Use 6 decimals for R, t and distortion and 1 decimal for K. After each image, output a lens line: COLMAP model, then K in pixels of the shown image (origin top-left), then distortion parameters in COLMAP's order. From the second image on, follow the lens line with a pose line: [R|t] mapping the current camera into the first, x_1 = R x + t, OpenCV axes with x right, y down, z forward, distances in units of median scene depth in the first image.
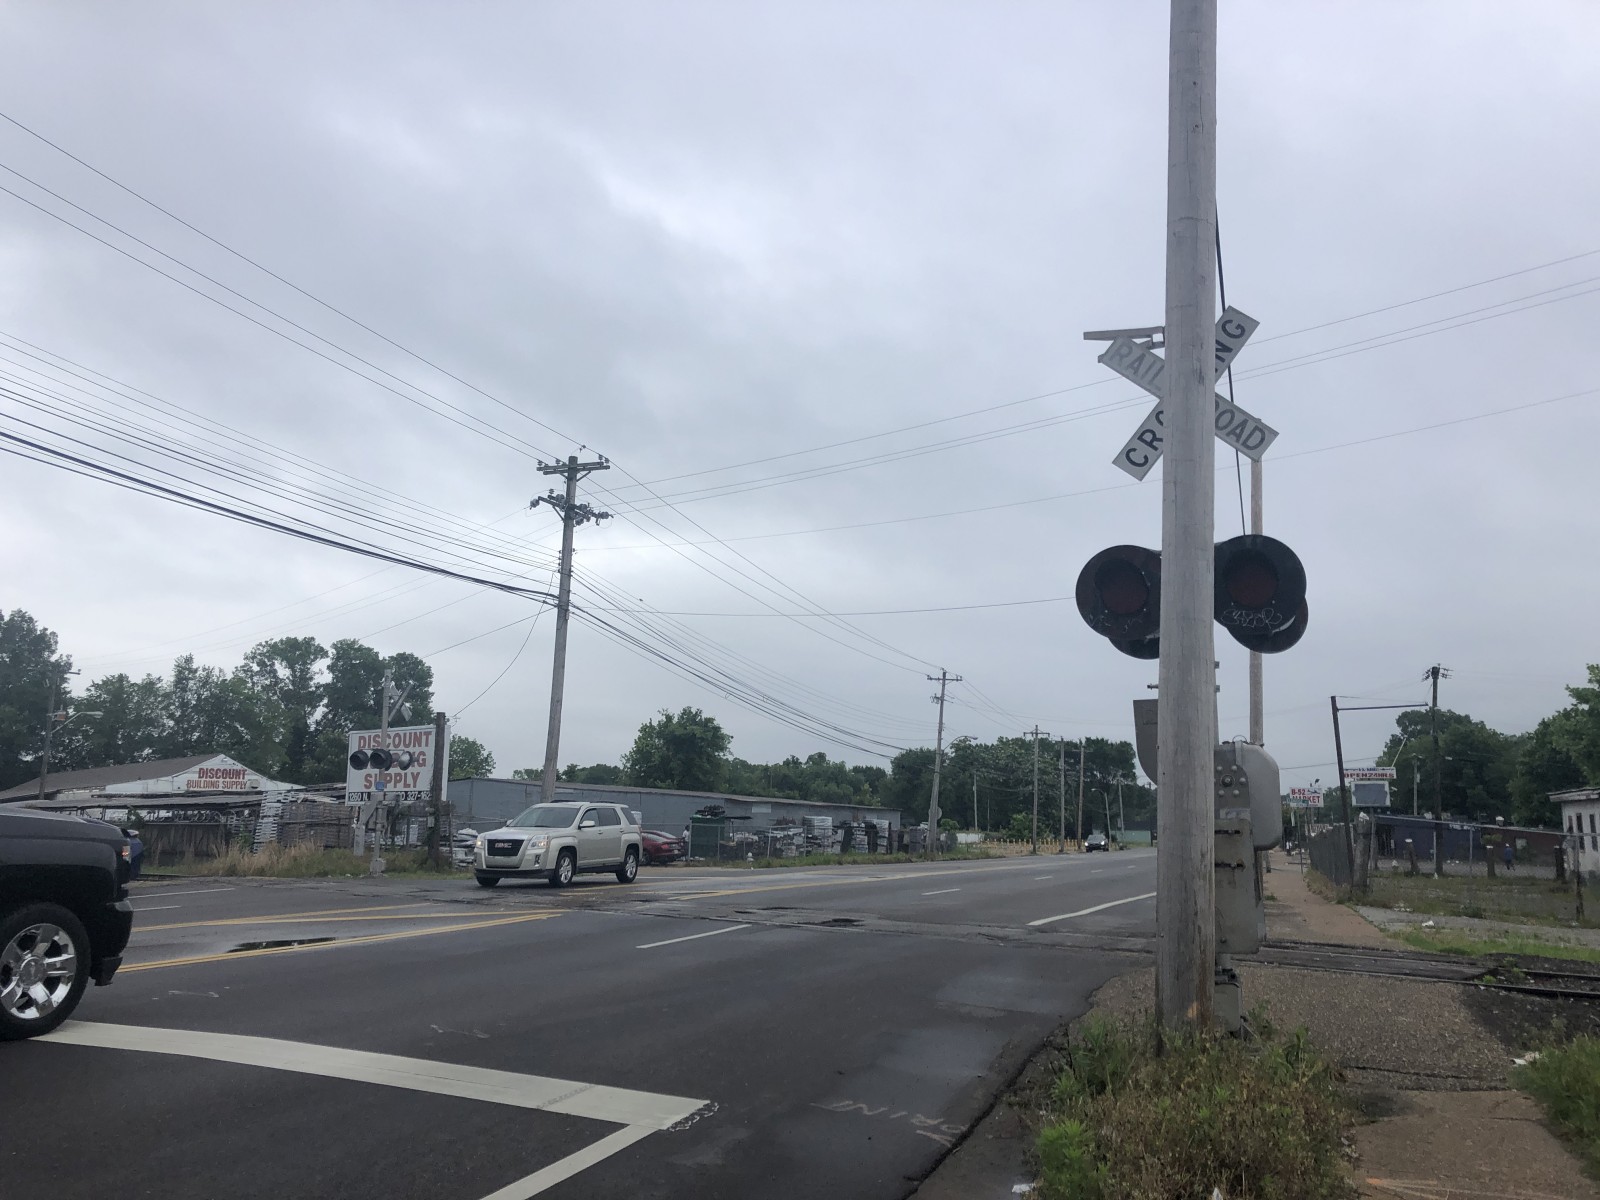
lens RADIAL K [[1274.1, 0, 800.2], [0, 1274.1, 565.4], [0, 0, 1]] dist [0.059286, -0.073322]
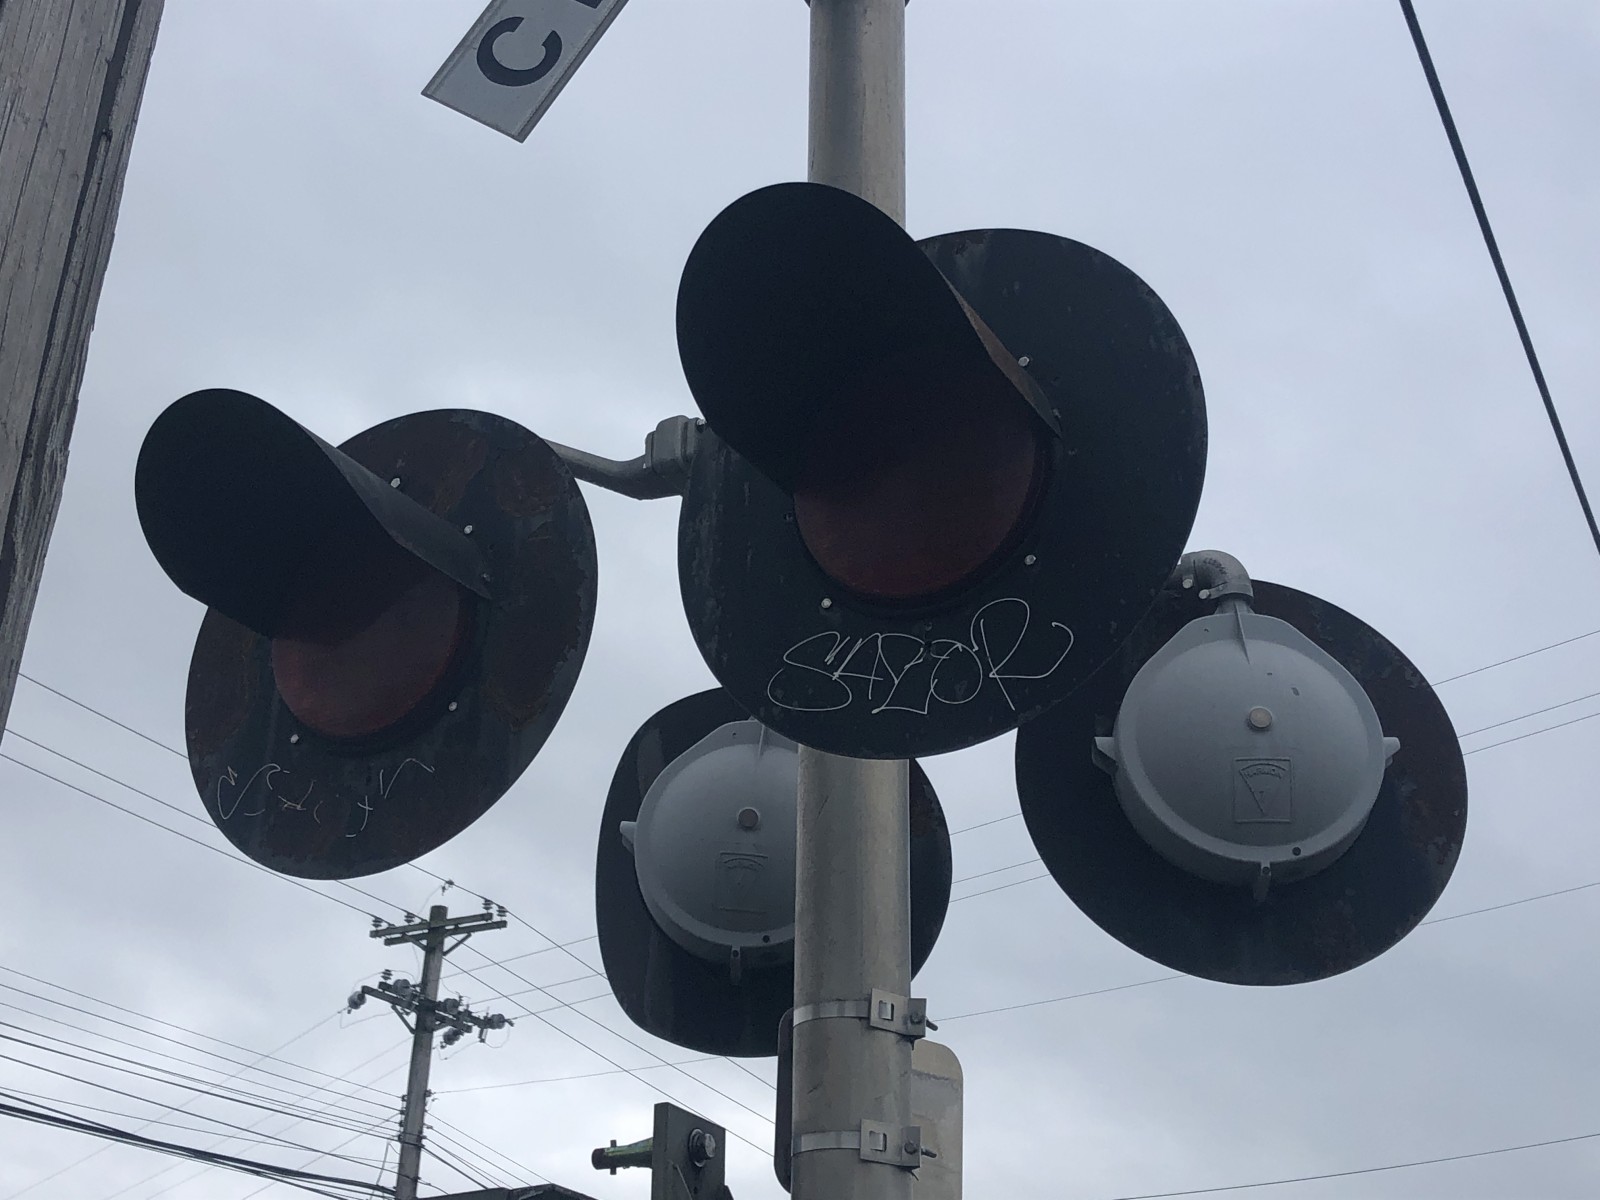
lens RADIAL K [[2272.6, 0, 800.0], [0, 2272.6, 600.0], [0, 0, 1]] dist [0.023316, 0.032174]
pose [[0.994244, -0.046097, -0.096721, 0.060206], [0.021654, 0.970539, -0.239968, 0.017389], [0.104933, 0.236492, 0.965951, 0.114914]]
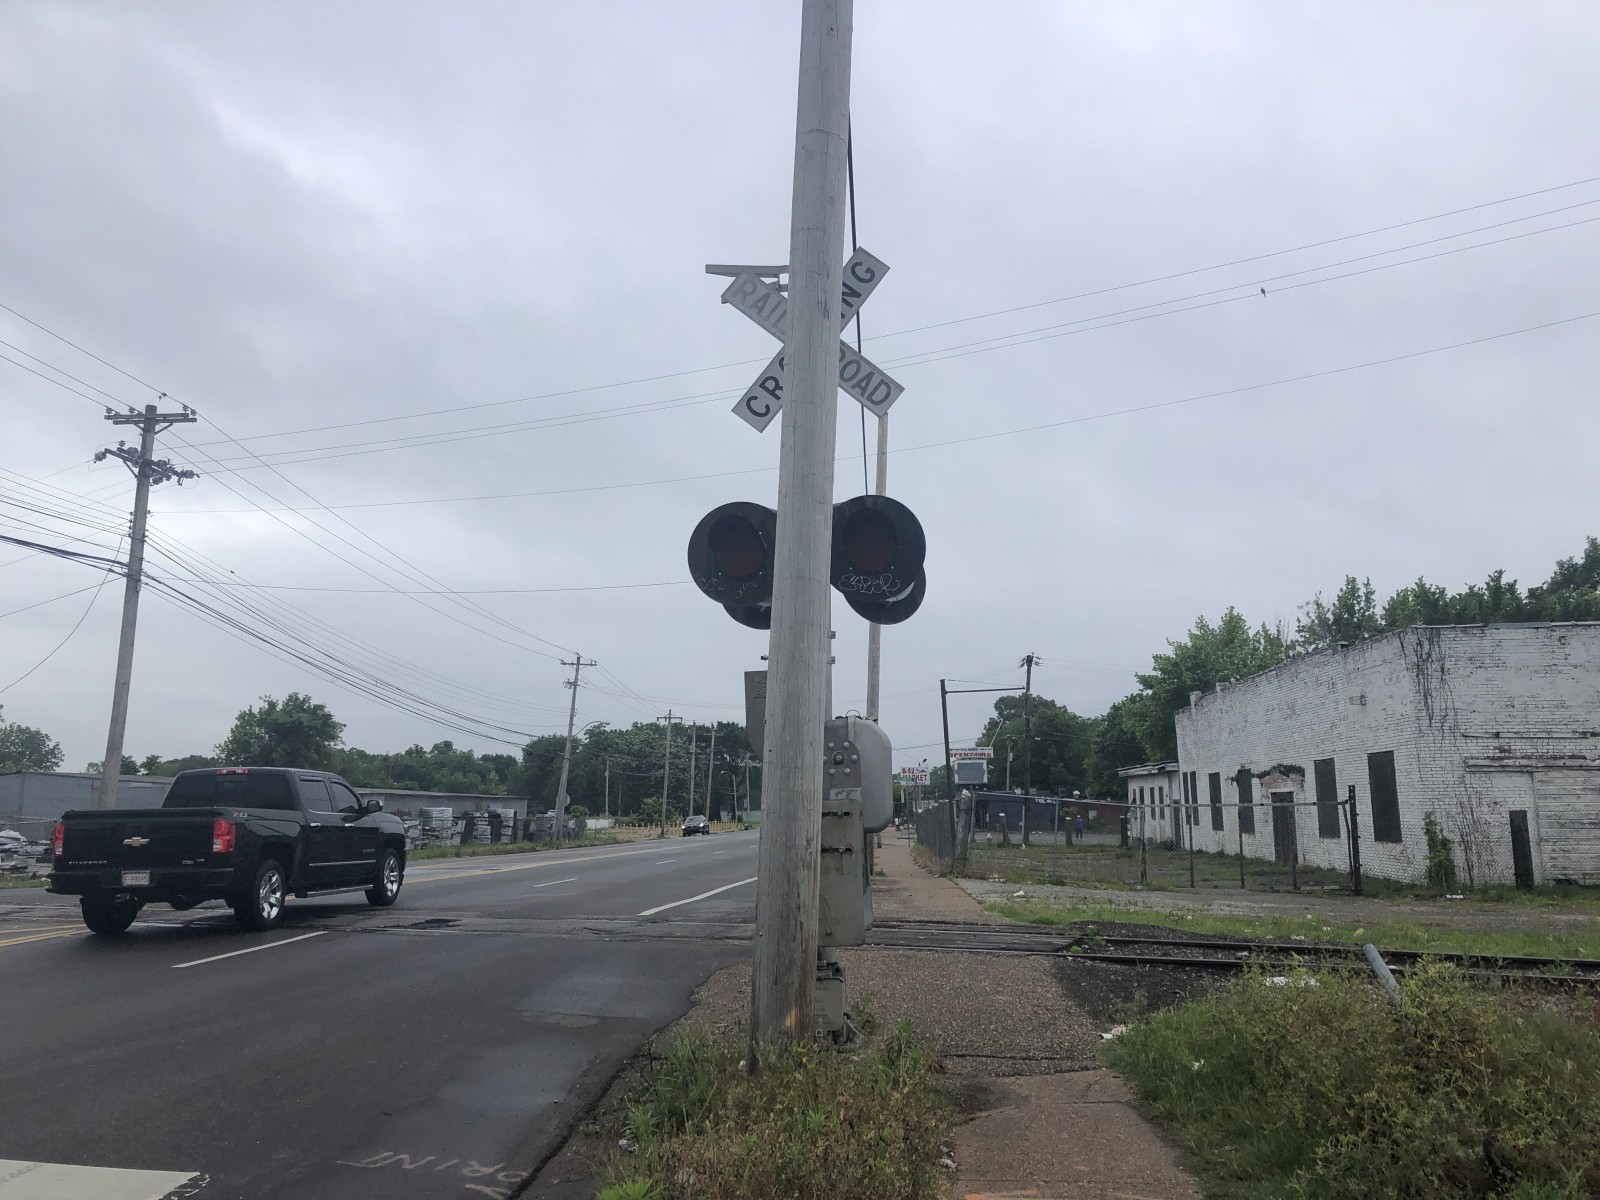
lens RADIAL K [[1276.2, 0, 803.8], [0, 1276.2, 579.8], [0, 0, 1]] dist [0.092531, -0.149084]
pose [[0.959901, 0.027074, 0.279029, 0.007697], [-0.033300, 0.999290, 0.017598, 0.003806], [-0.278354, -0.026184, 0.960122, 0.020140]]
